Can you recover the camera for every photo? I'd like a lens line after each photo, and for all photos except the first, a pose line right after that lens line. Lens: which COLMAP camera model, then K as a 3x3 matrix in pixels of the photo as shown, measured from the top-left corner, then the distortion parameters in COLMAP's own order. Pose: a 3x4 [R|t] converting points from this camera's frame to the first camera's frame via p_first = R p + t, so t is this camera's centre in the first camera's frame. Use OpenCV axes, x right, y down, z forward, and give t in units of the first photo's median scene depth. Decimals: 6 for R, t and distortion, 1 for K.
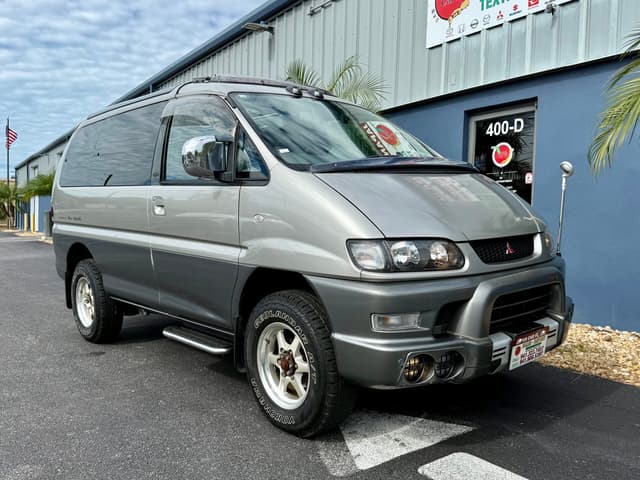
lens RADIAL K [[565.1, 0, 311.3], [0, 565.1, 240.9], [0, 0, 1]] dist [0.124506, -0.249134]
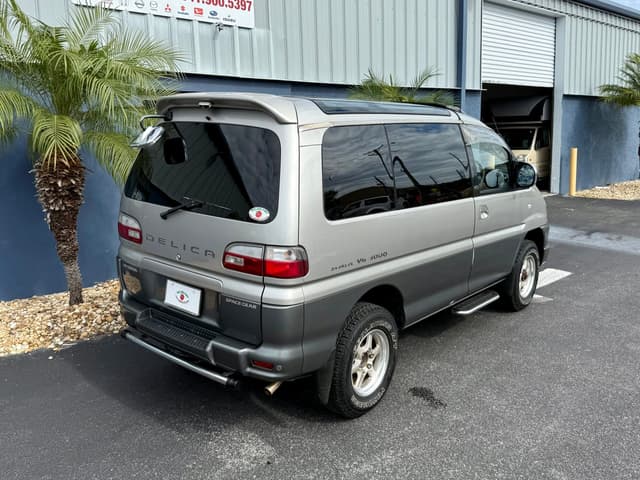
lens RADIAL K [[578.1, 0, 310.0], [0, 578.1, 216.2], [0, 0, 1]] dist [0.122268, -0.235379]
pose [[-0.159379, -0.153208, 0.975257, -1.233449], [0.055931, 0.984896, 0.163863, -0.239897], [-0.985632, 0.080664, -0.148403, 1.317289]]
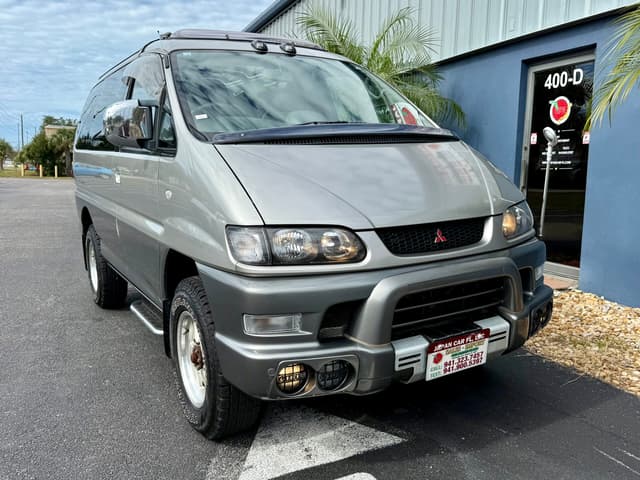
lens RADIAL K [[570.0, 0, 351.4], [0, 570.0, 225.2], [0, 0, 1]] dist [0.124130, -0.251440]
pose [[0.989839, 0.020610, -0.140692, 0.207657], [-0.012628, 0.998272, 0.057390, -0.030504], [0.141632, -0.055030, 0.988389, 0.092519]]
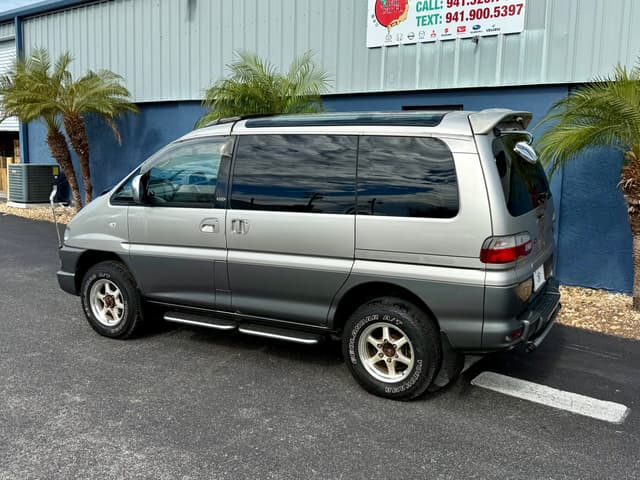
lens RADIAL K [[614.2, 0, 330.8], [0, 614.2, 219.3], [0, 0, 1]] dist [0.156931, -0.369293]
pose [[0.952614, -0.030750, 0.302623, -0.437644], [0.004918, 0.996304, 0.085757, -0.151239], [-0.304142, -0.080205, 0.949244, -0.362794]]
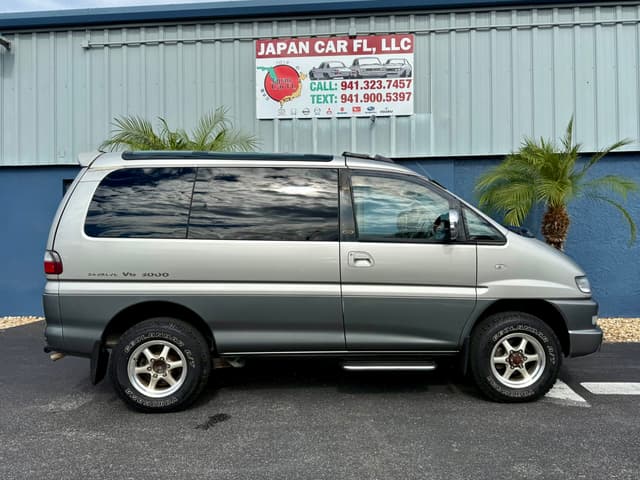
lens RADIAL K [[514.6, 0, 329.2], [0, 514.6, 244.3], [0, 0, 1]] dist [0.100147, -0.173121]
pose [[0.616889, -0.017049, 0.786866, -0.957514], [0.048132, 0.998711, -0.016096, -0.065440], [-0.785577, 0.047803, 0.616914, 0.328013]]
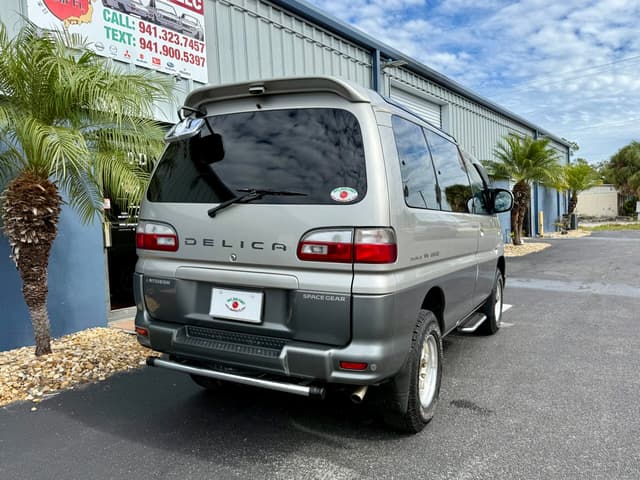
lens RADIAL K [[529.0, 0, 313.0], [0, 529.0, 239.6], [0, 0, 1]] dist [0.057616, -0.085951]
pose [[-0.371497, -0.034443, 0.927795, -1.063040], [0.067472, 0.995668, 0.063979, -0.120410], [-0.925979, 0.086368, -0.367564, 1.522984]]
